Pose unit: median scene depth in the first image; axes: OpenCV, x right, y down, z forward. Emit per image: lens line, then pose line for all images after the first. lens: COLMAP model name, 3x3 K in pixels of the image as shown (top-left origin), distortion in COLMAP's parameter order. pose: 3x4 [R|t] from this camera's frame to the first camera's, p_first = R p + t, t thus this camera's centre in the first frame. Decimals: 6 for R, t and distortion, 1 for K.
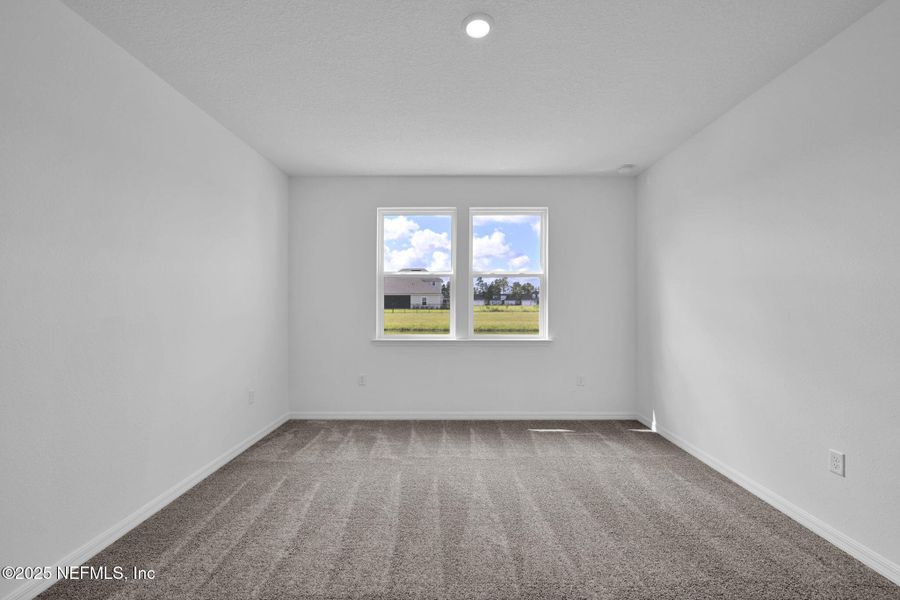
lens RADIAL K [[373.5, 0, 450.0], [0, 373.5, 300.0], [0, 0, 1]] dist [0.000204, 0.000033]
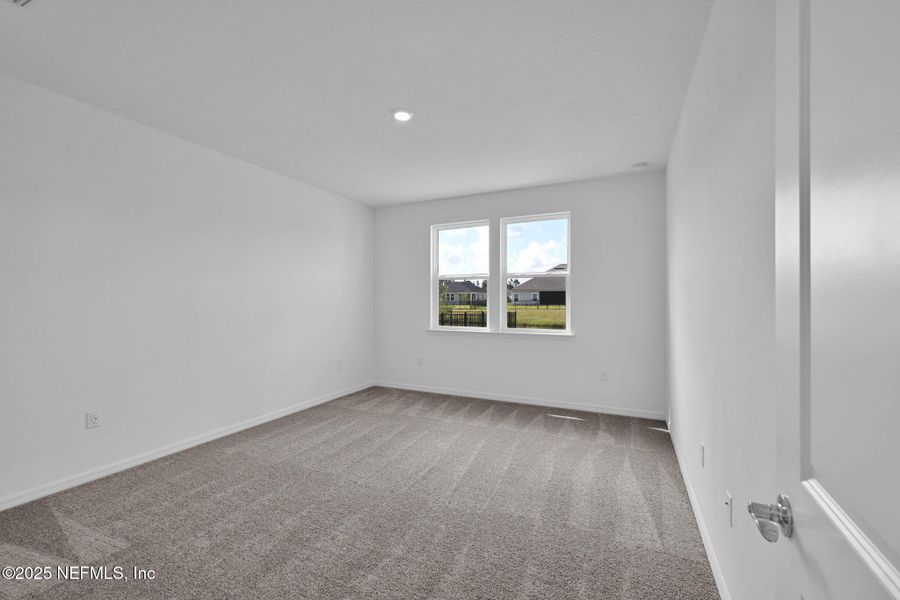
lens RADIAL K [[373.5, 0, 450.0], [0, 373.5, 300.0], [0, 0, 1]] dist [0.000204, 0.000033]
pose [[0.903619, -0.001556, -0.428335, 0.442380], [0.005966, 0.999942, 0.008953, -0.006551], [0.428296, -0.010646, 0.903576, -0.128571]]
